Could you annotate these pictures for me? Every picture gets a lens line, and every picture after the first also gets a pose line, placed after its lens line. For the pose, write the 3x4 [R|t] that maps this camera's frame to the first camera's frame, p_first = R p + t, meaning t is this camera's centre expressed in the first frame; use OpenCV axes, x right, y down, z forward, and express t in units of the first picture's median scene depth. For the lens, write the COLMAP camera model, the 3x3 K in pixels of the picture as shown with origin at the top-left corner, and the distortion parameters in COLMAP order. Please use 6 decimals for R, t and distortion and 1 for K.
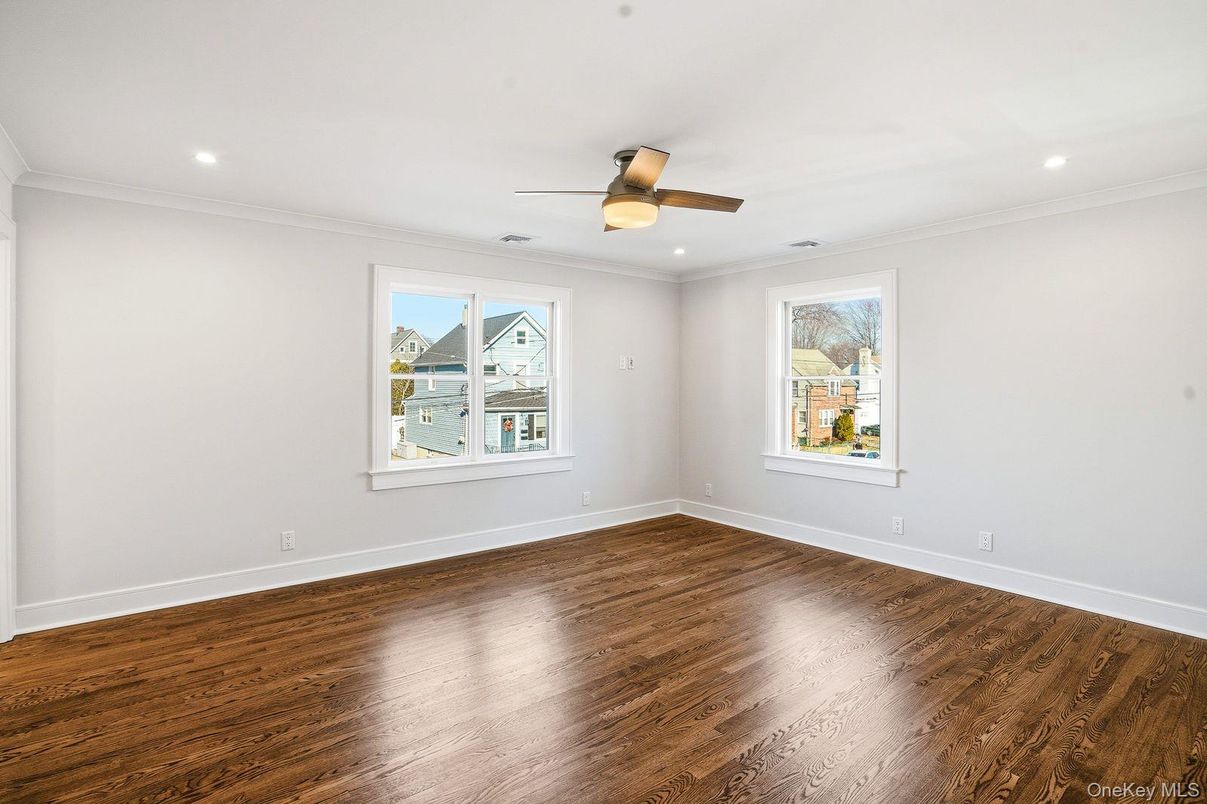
lens RADIAL K [[578.3, 0, 603.5], [0, 578.3, 402.0], [0, 0, 1]] dist [-0.067654, 0.029104]
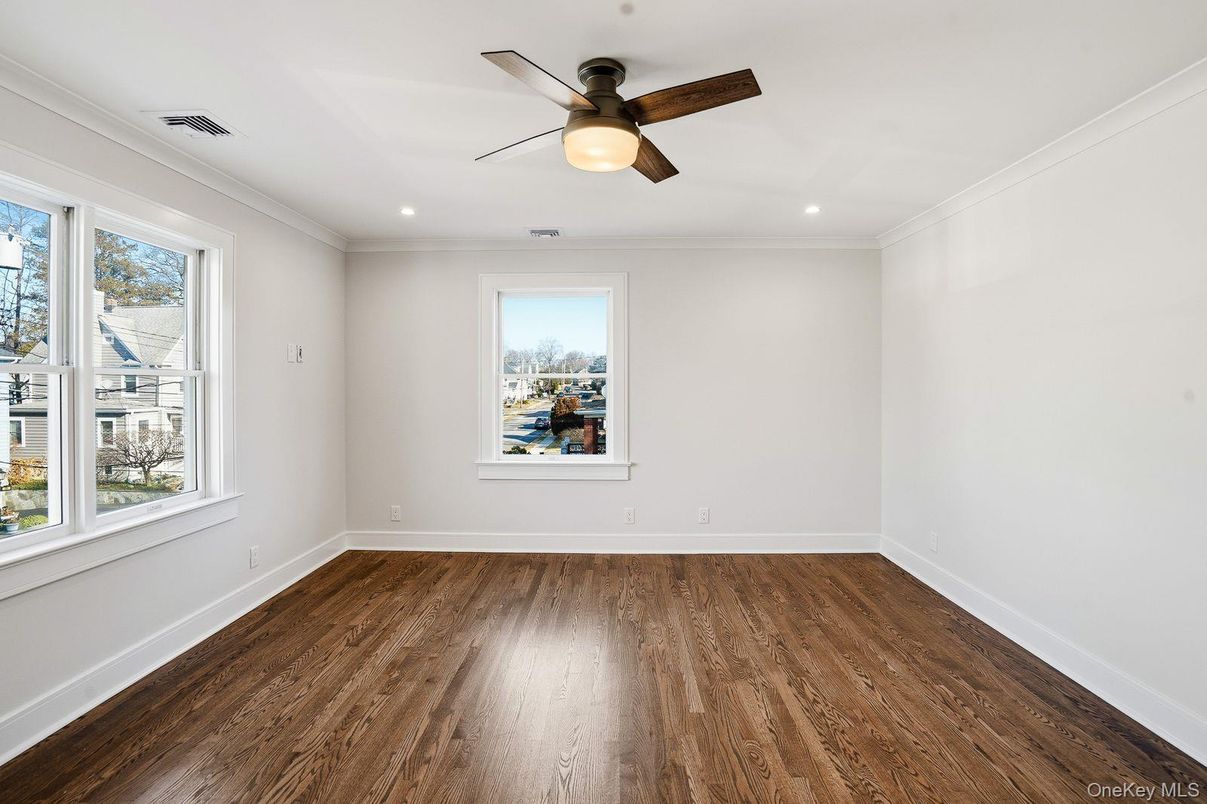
lens RADIAL K [[578.3, 0, 603.5], [0, 578.3, 402.0], [0, 0, 1]] dist [-0.067654, 0.029104]
pose [[0.635315, -0.026820, 0.771787, -0.377609], [0.025810, 0.999576, 0.013489, -0.011267], [-0.771822, 0.011350, 0.635737, 0.393303]]
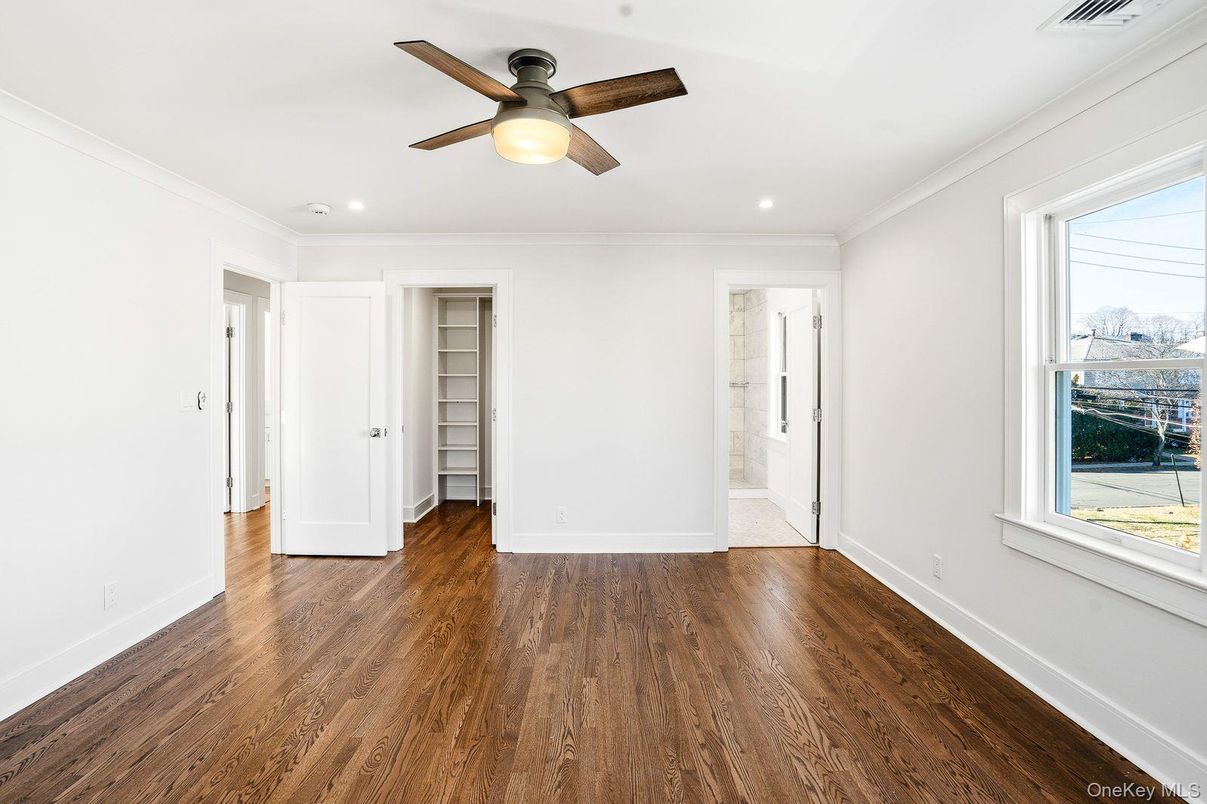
lens RADIAL K [[578.3, 0, 603.5], [0, 578.3, 402.0], [0, 0, 1]] dist [-0.067654, 0.029104]
pose [[-0.610328, 0.026517, -0.791705, 0.403725], [-0.025920, 0.998236, 0.053417, -0.031117], [0.791725, 0.053123, -0.608564, 1.103733]]
